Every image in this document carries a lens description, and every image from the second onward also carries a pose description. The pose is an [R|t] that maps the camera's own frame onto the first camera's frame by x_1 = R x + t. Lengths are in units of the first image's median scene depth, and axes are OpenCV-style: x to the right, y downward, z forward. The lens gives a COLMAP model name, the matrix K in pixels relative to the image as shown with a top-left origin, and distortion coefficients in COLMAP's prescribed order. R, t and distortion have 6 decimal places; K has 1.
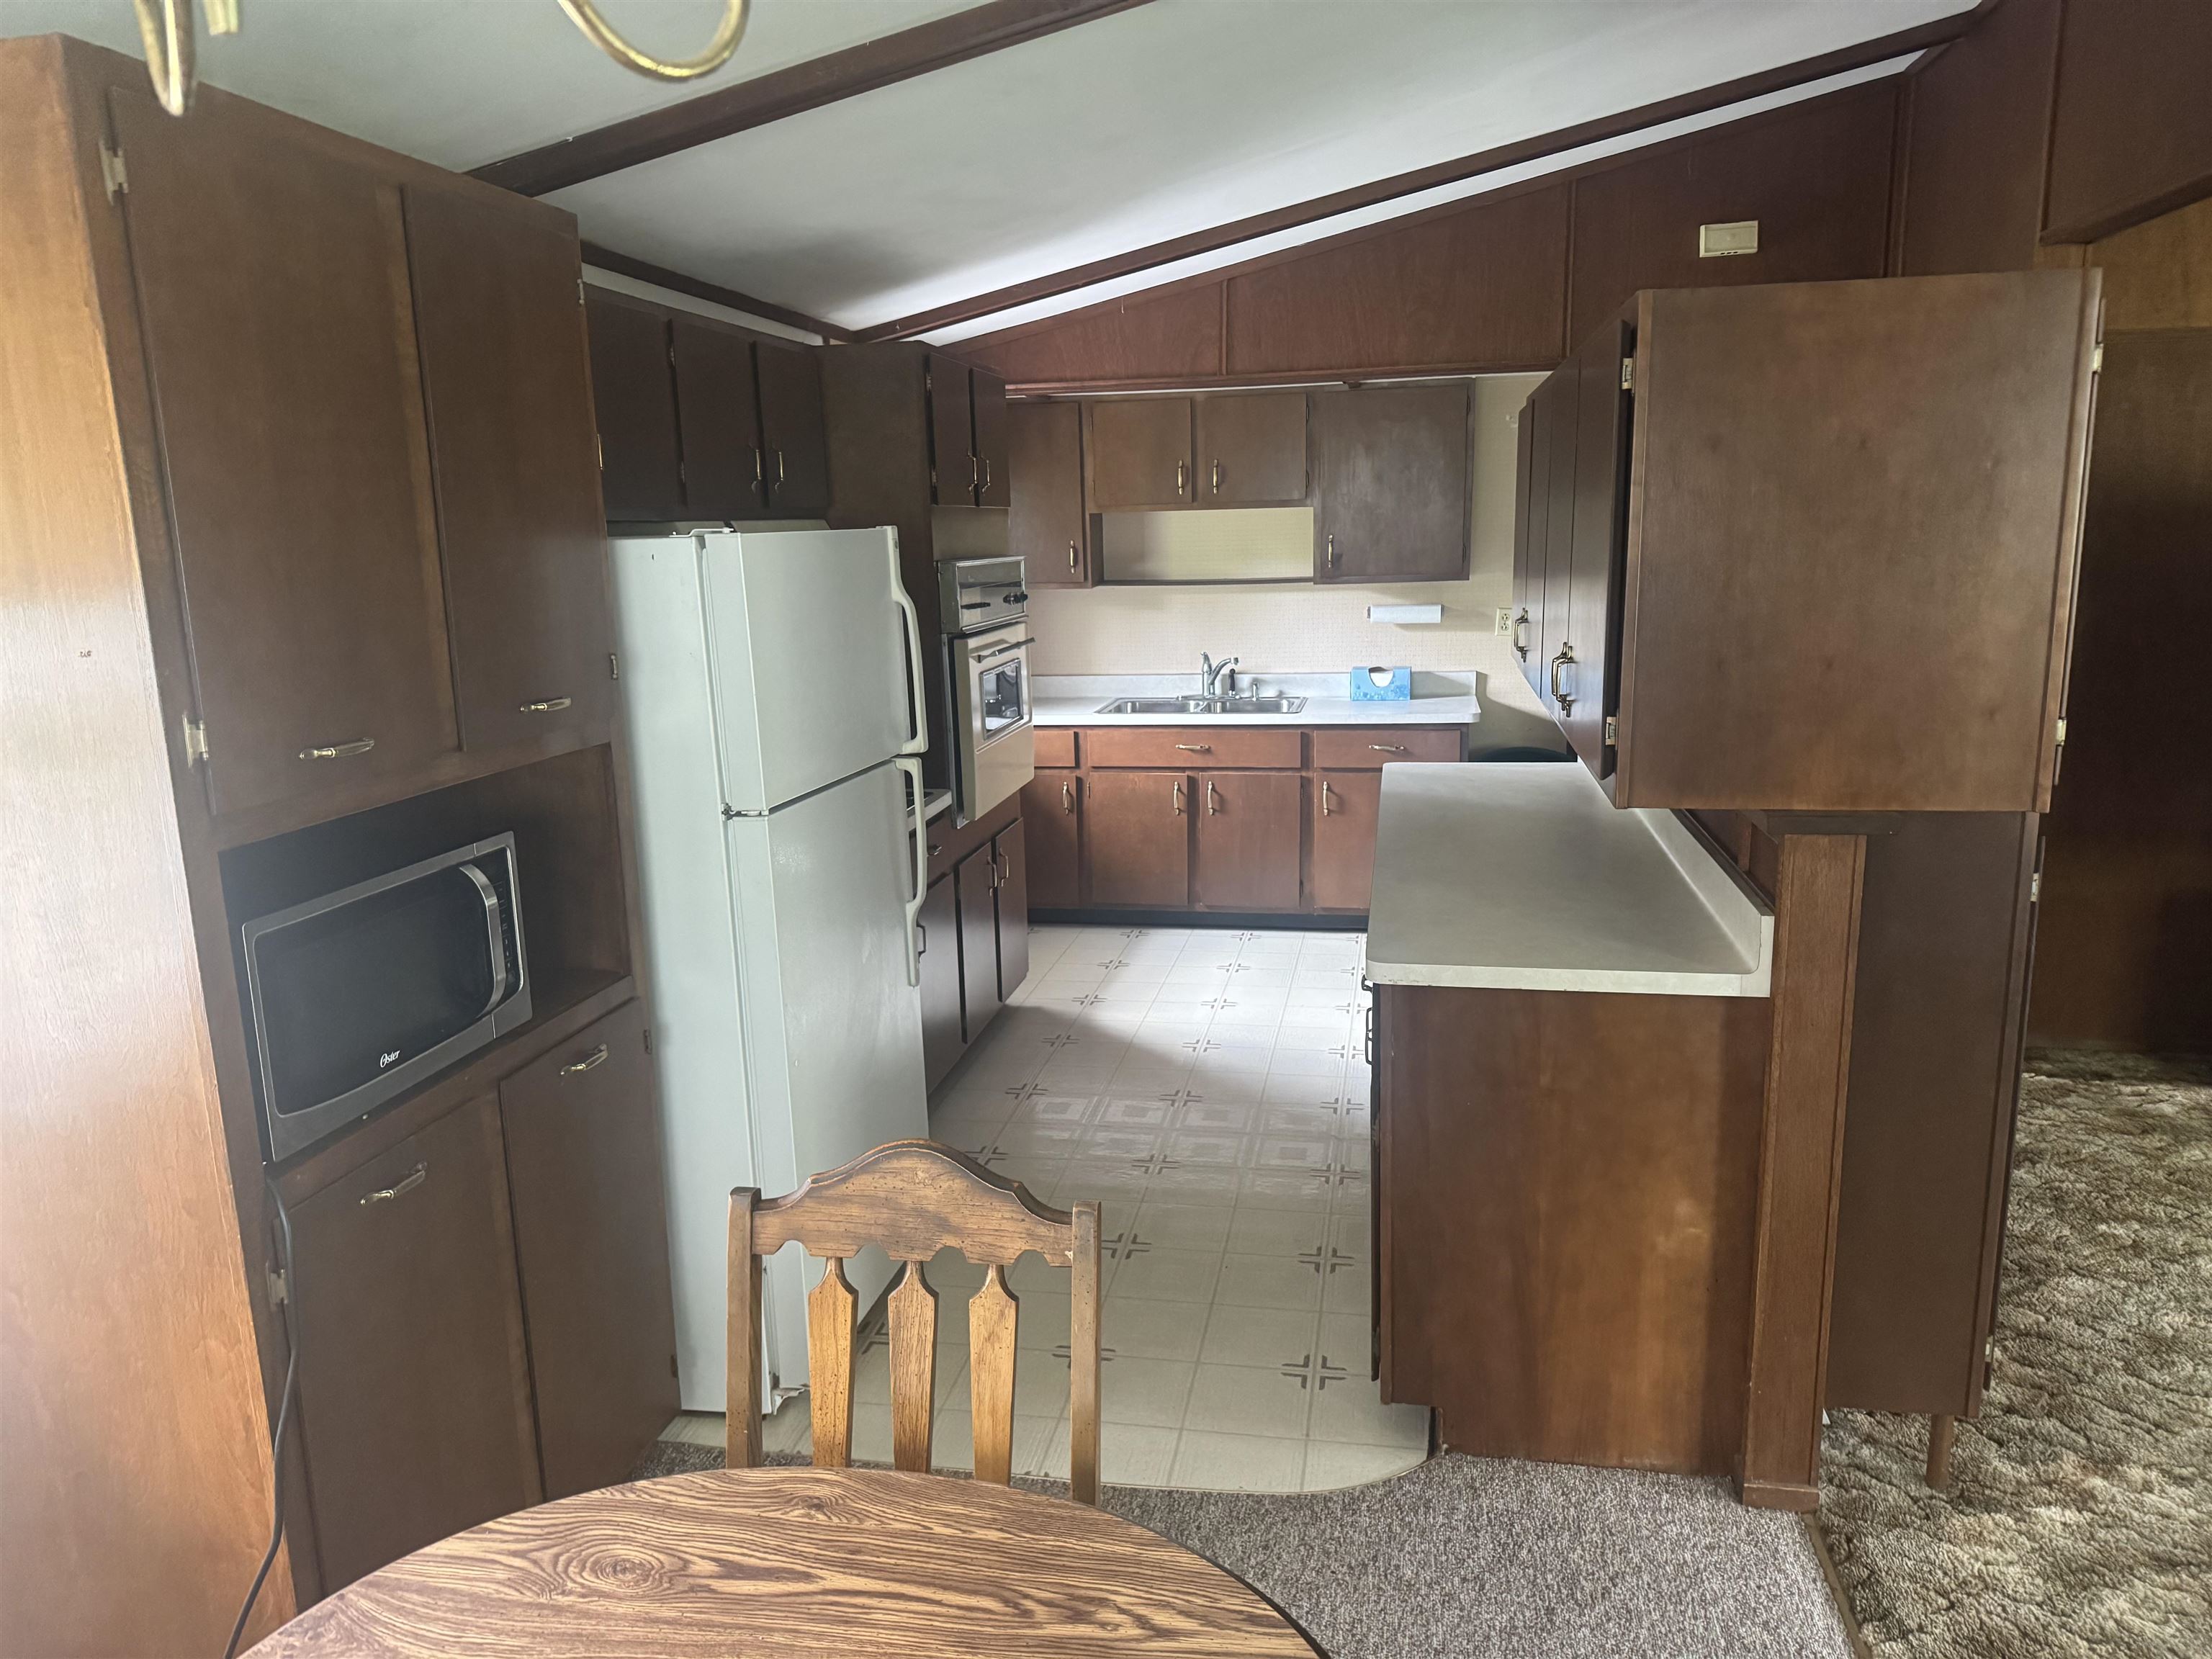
lens RADIAL K [[1558.3, 0, 1103.6], [0, 1558.3, 838.5], [0, 0, 1]] dist [-0.004075, -0.001541]
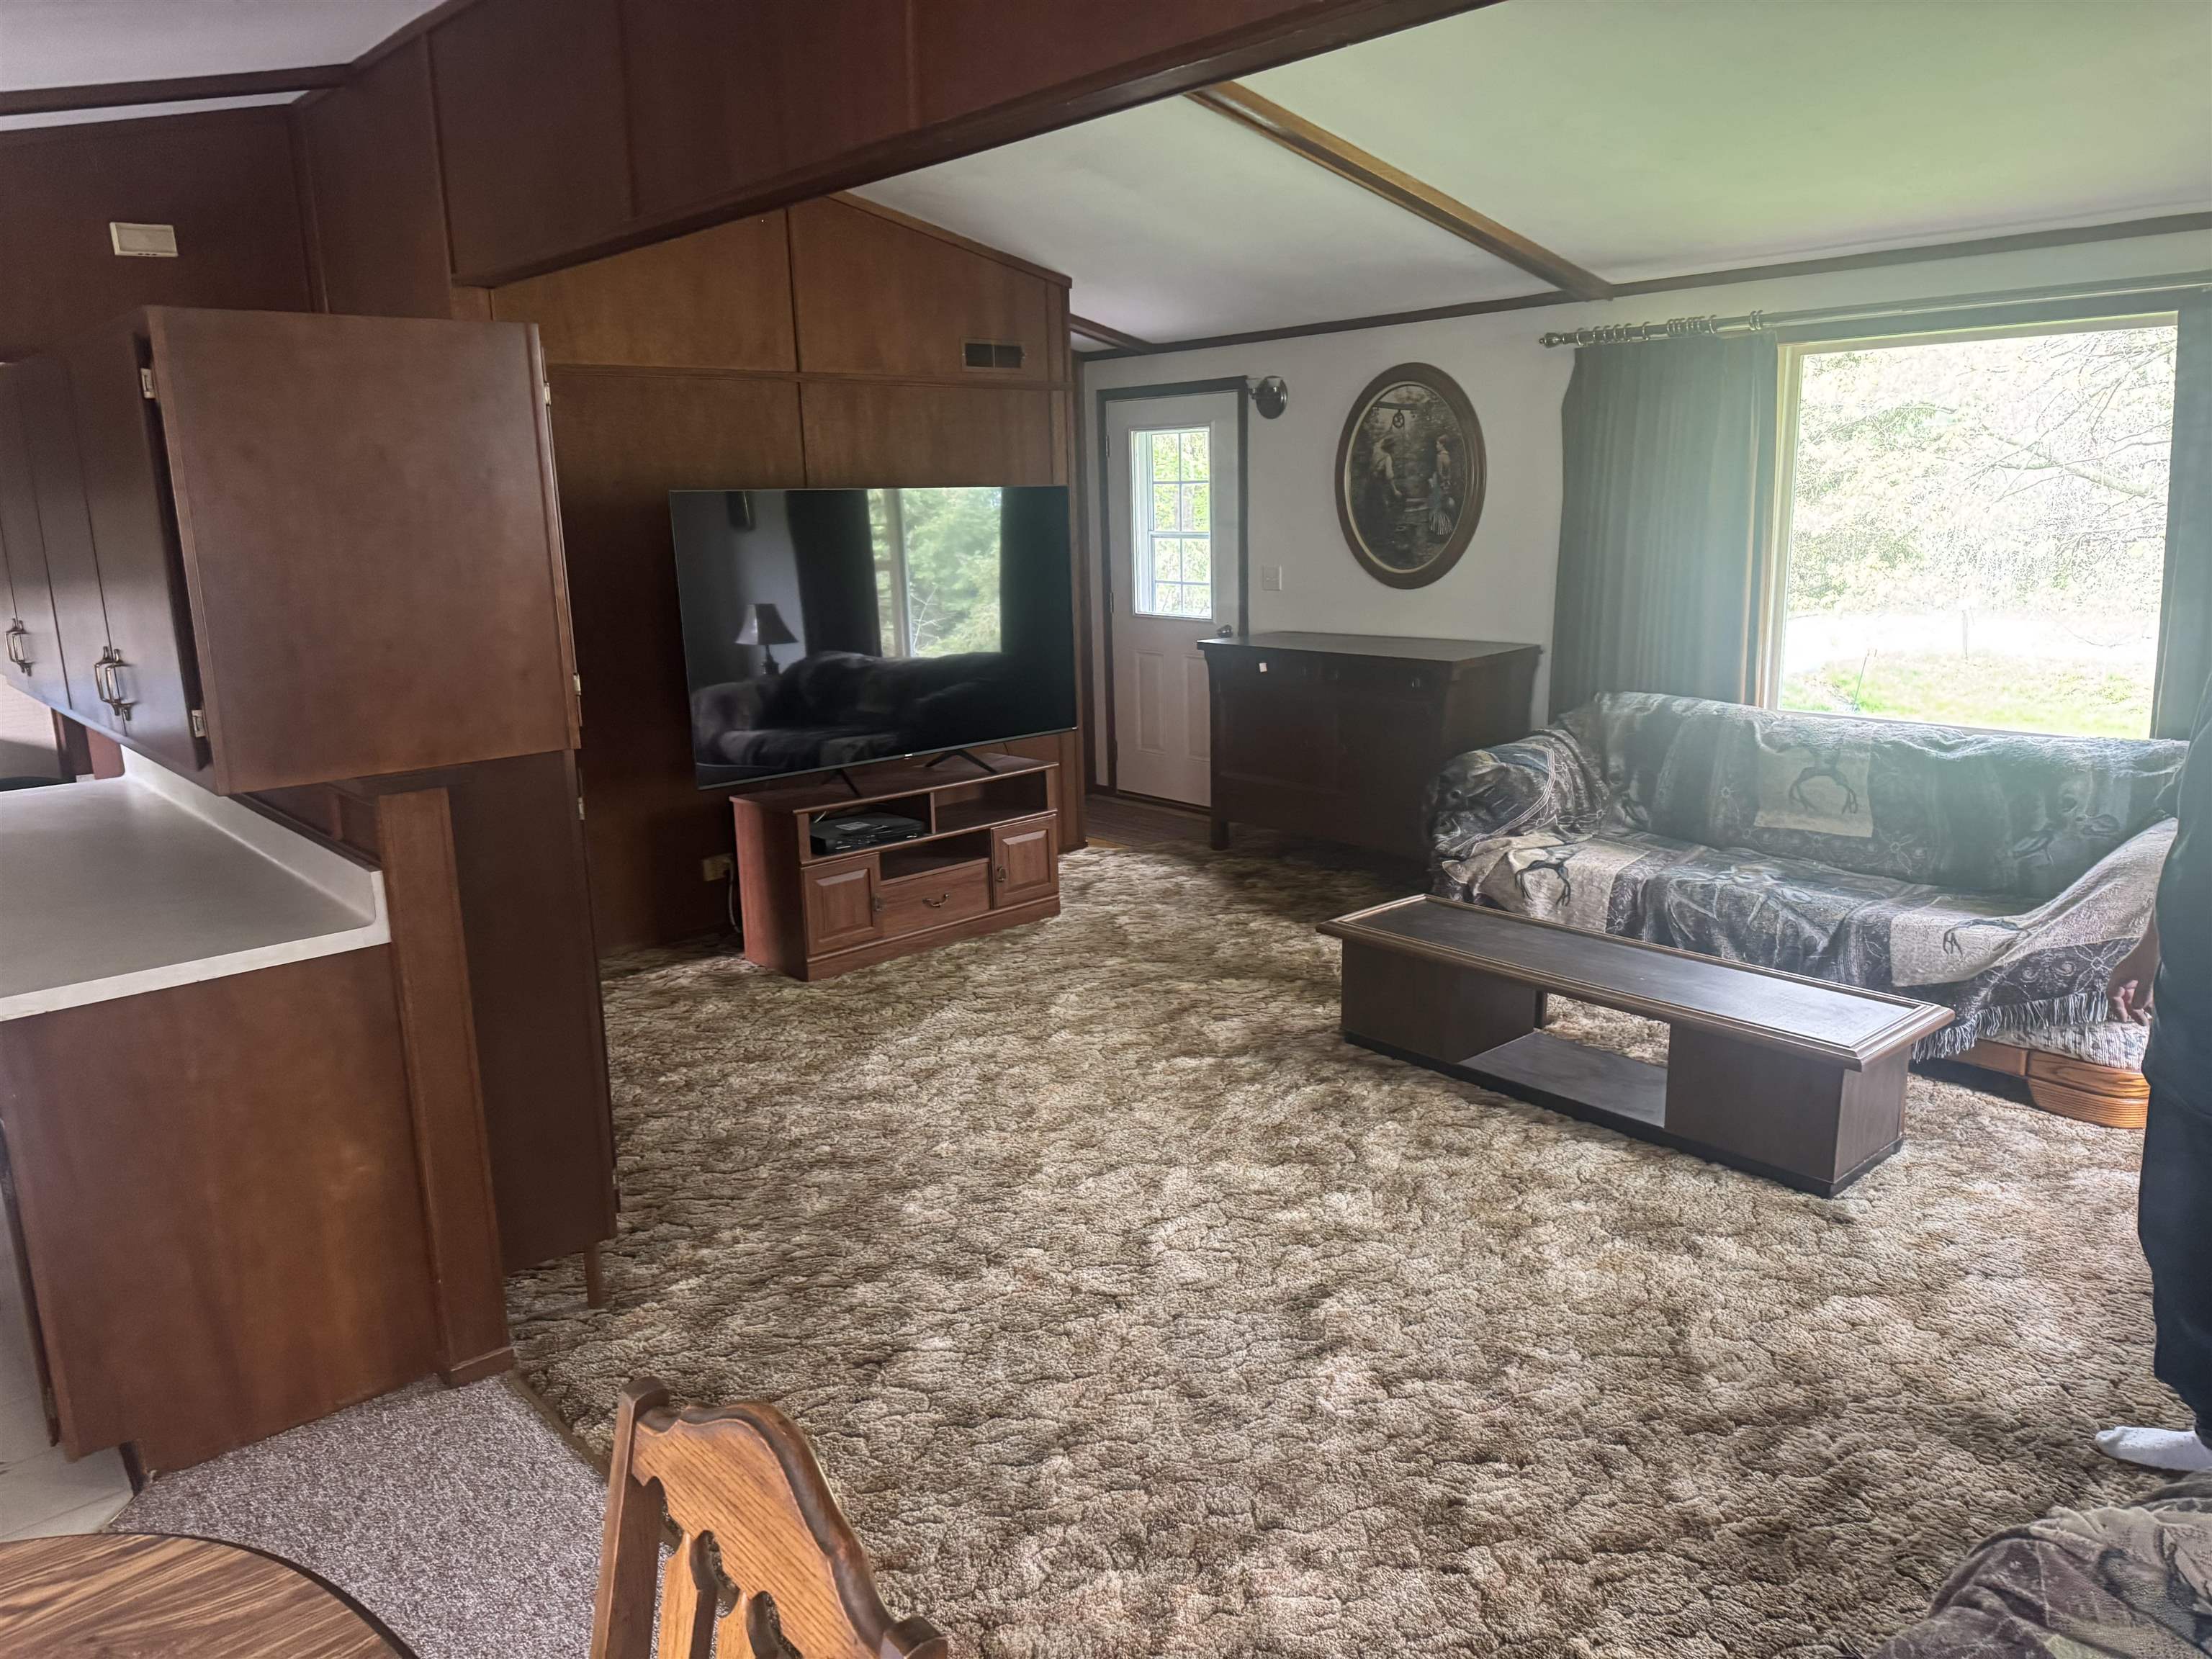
lens RADIAL K [[1558.1, 0, 1079.3], [0, 1558.1, 826.3], [0, 0, 1]] dist [0.121094, -0.191562]
pose [[0.618459, -0.159618, 0.769436, -0.130432], [0.169460, 0.983205, 0.067755, 0.025323], [-0.767328, 0.088485, 0.635121, -0.118392]]
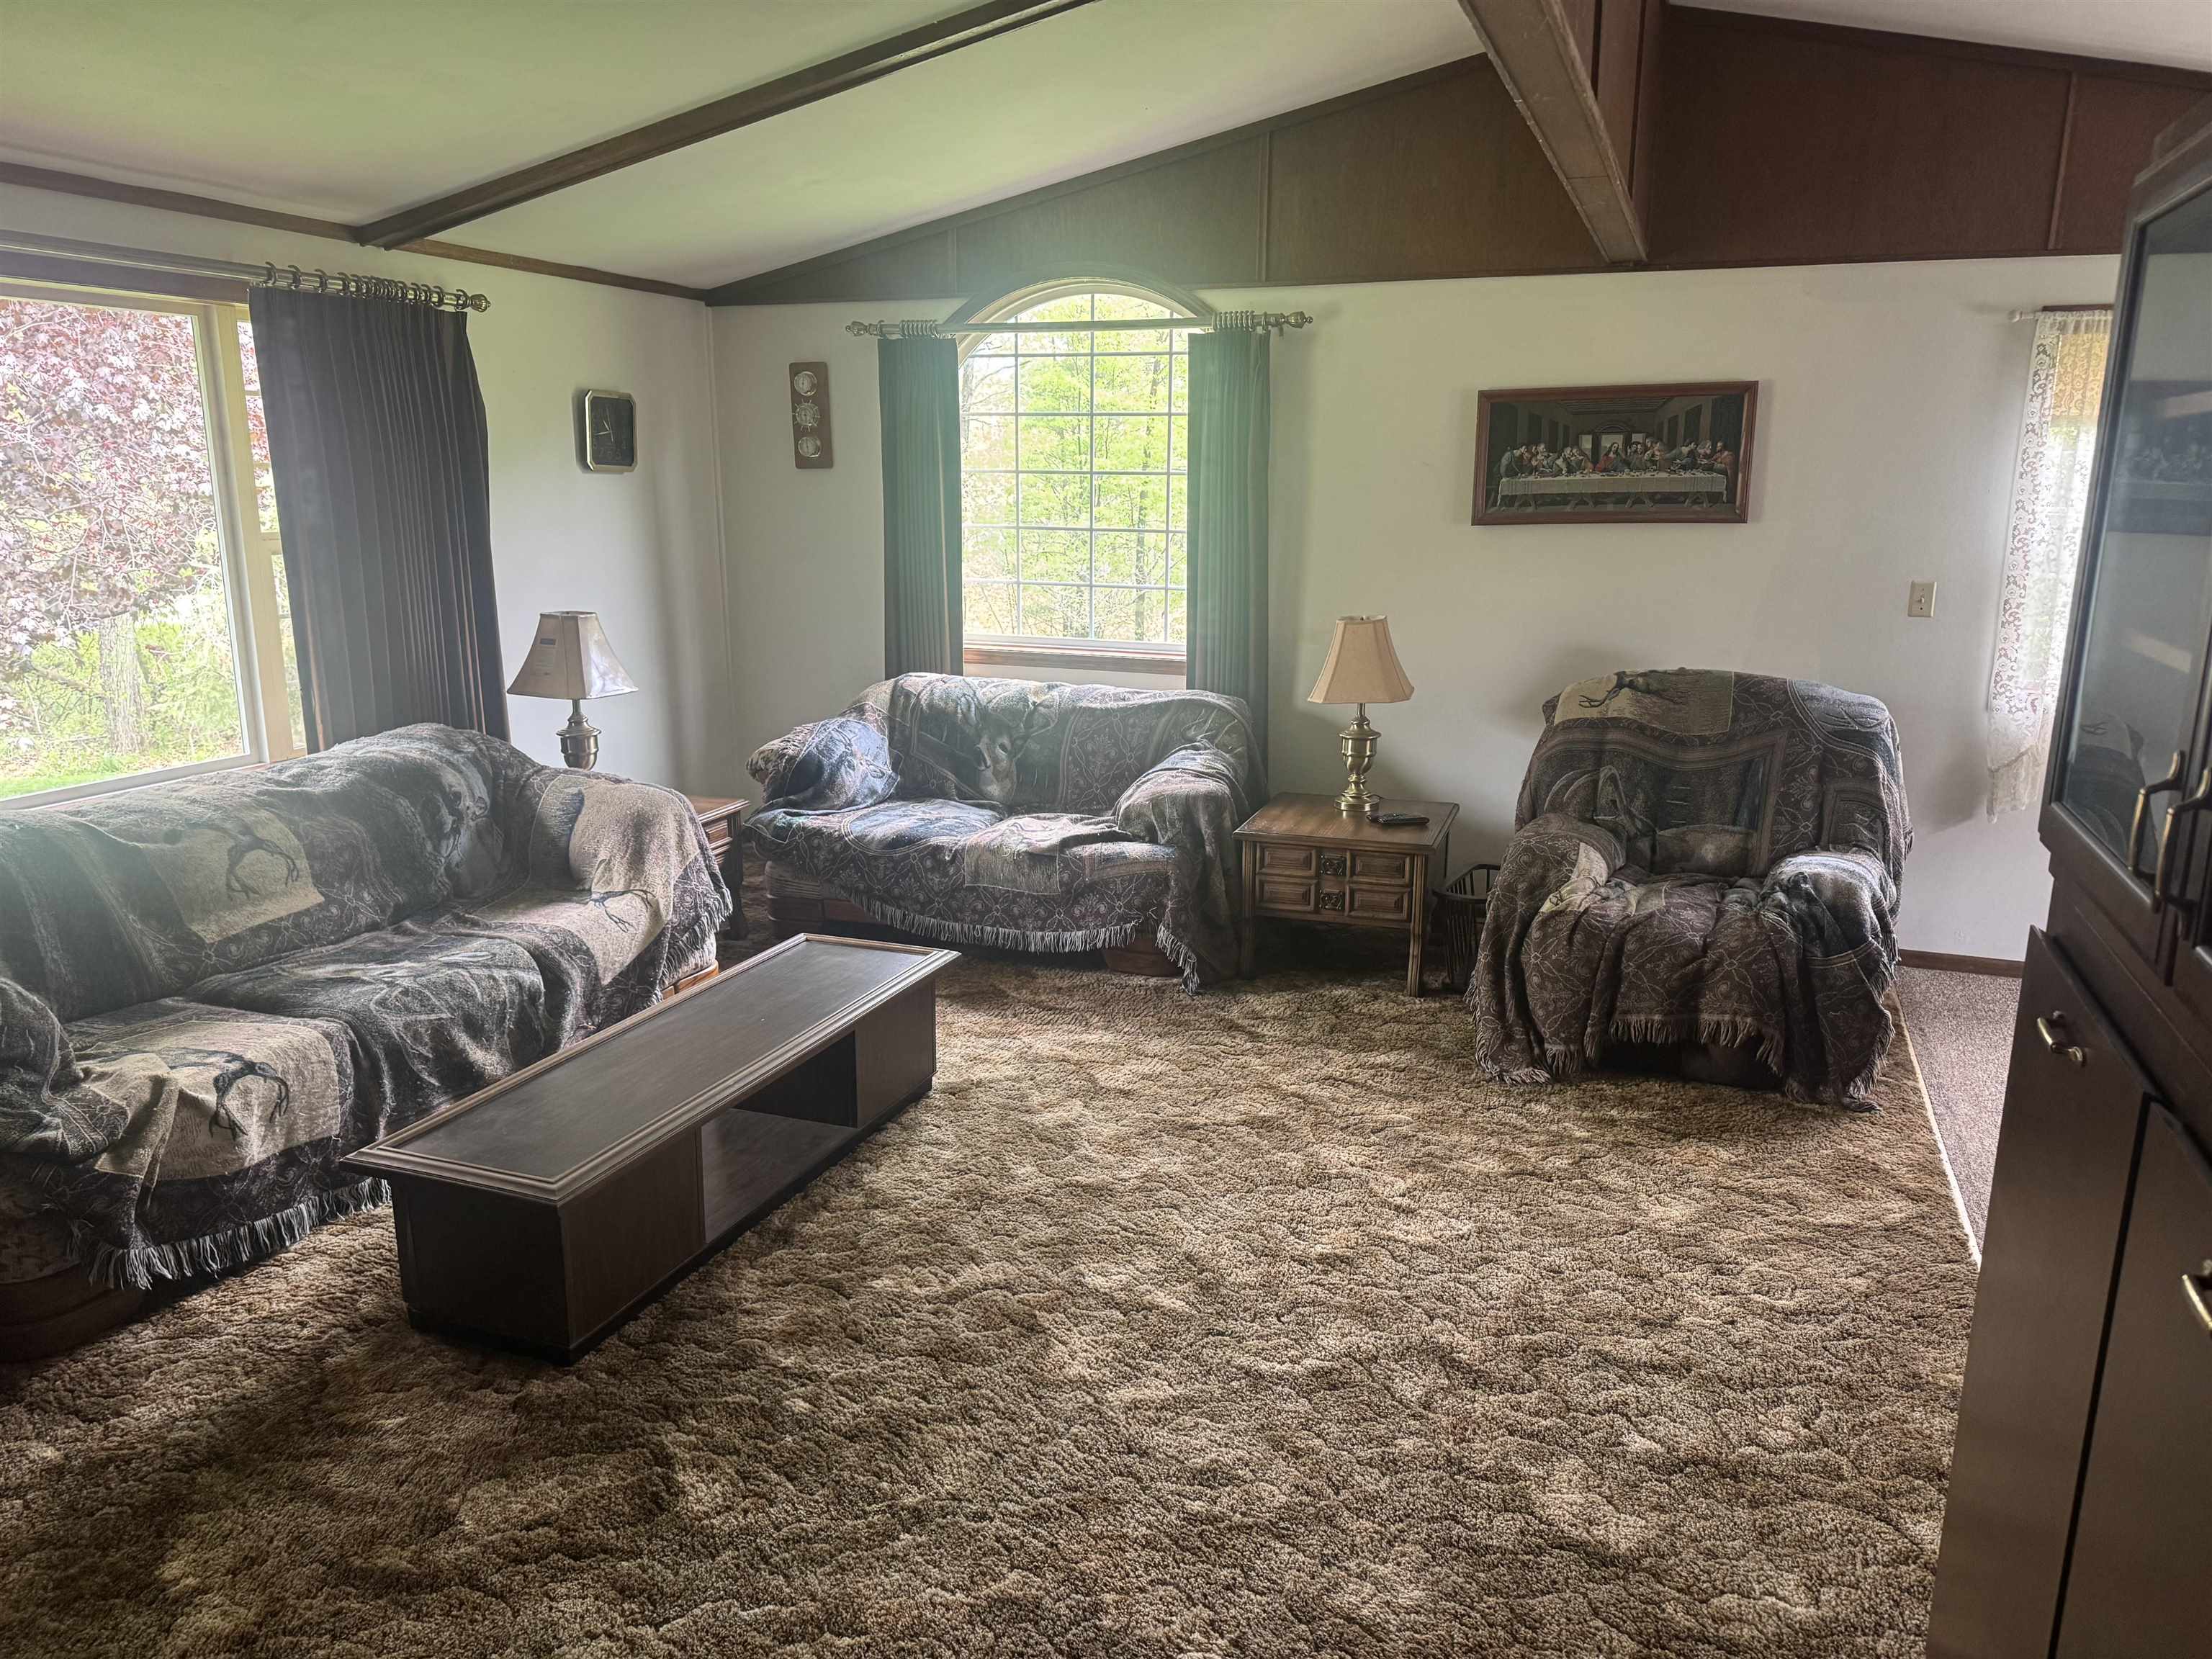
lens RADIAL K [[1568.1, 0, 1100.2], [0, 1568.1, 839.1], [0, 0, 1]] dist [0.127414, -0.195274]
pose [[-0.984649, -0.015165, 0.173885, 0.807902], [0.058516, 0.909886, 0.410710, -0.315691], [-0.164444, 0.414580, -0.895032, 1.525094]]
